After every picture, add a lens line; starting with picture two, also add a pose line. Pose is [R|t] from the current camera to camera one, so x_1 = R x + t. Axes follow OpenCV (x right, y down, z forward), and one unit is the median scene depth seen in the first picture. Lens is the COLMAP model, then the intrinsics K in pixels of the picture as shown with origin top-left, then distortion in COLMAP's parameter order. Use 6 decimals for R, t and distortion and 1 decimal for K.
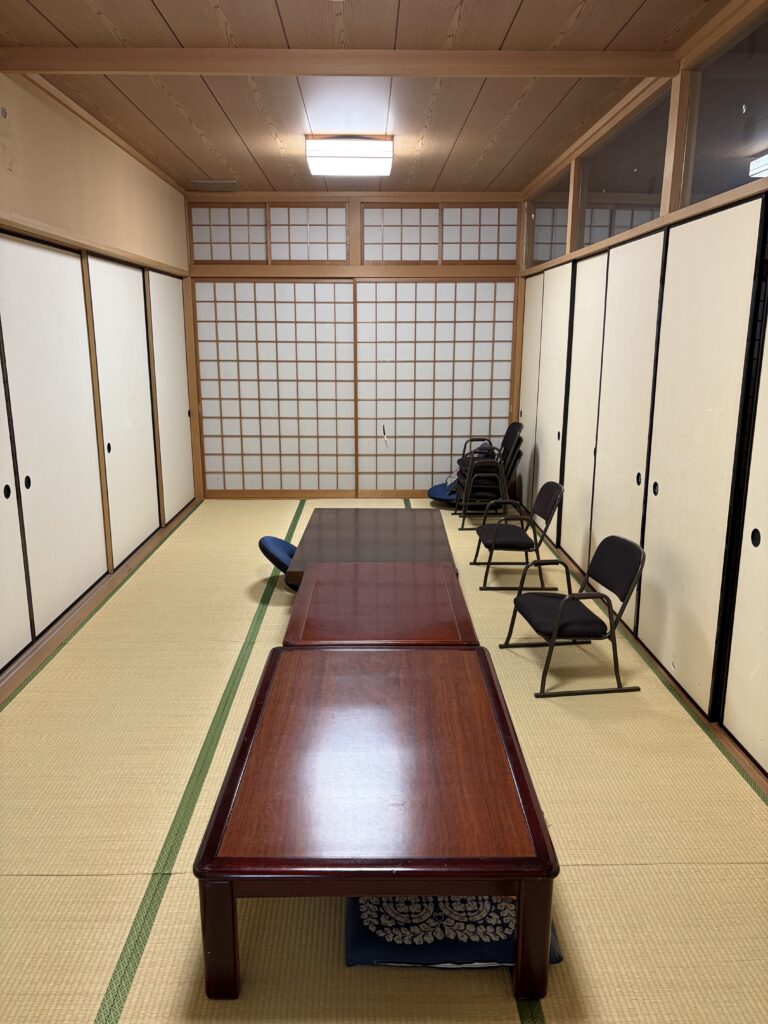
lens RADIAL K [[779.1, 0, 384.0], [0, 779.1, 512.0], [0, 0, 1]] dist [0.110803, -0.195312]
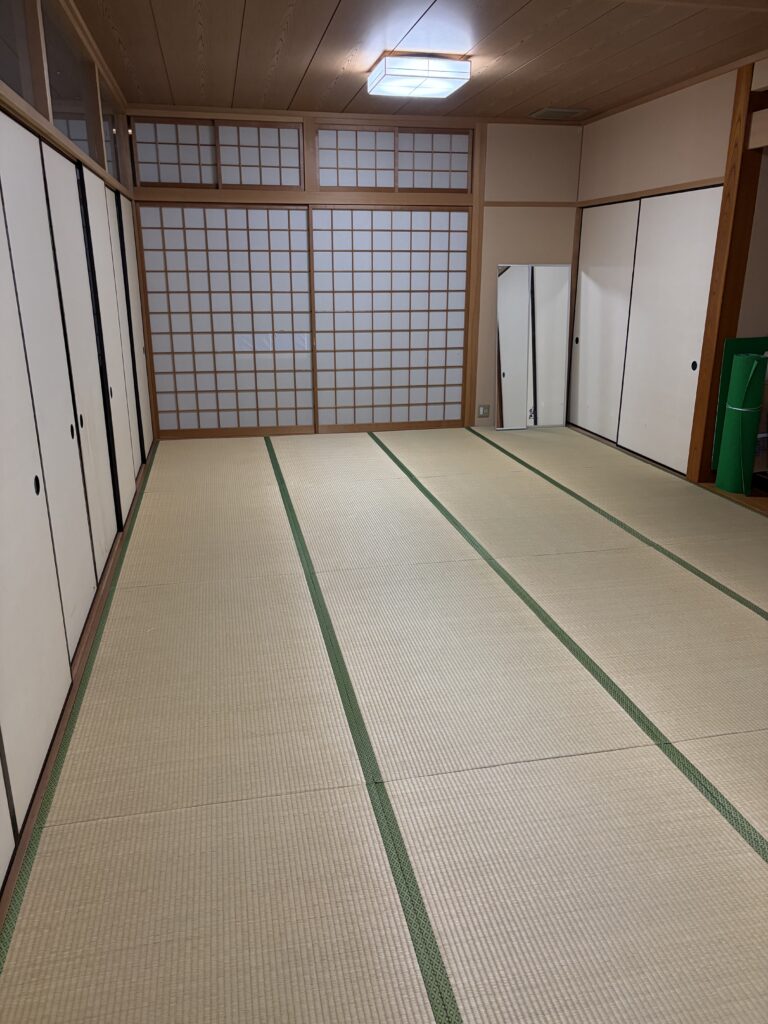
lens RADIAL K [[794.4, 0, 384.0], [0, 794.4, 512.0], [0, 0, 1]] dist [-0.062724, 0.241878]
pose [[0.984221, -0.050750, 0.169510, -0.131674], [0.036902, 0.995793, 0.083872, -0.000099], [-0.173054, -0.076293, 0.981953, 0.001604]]
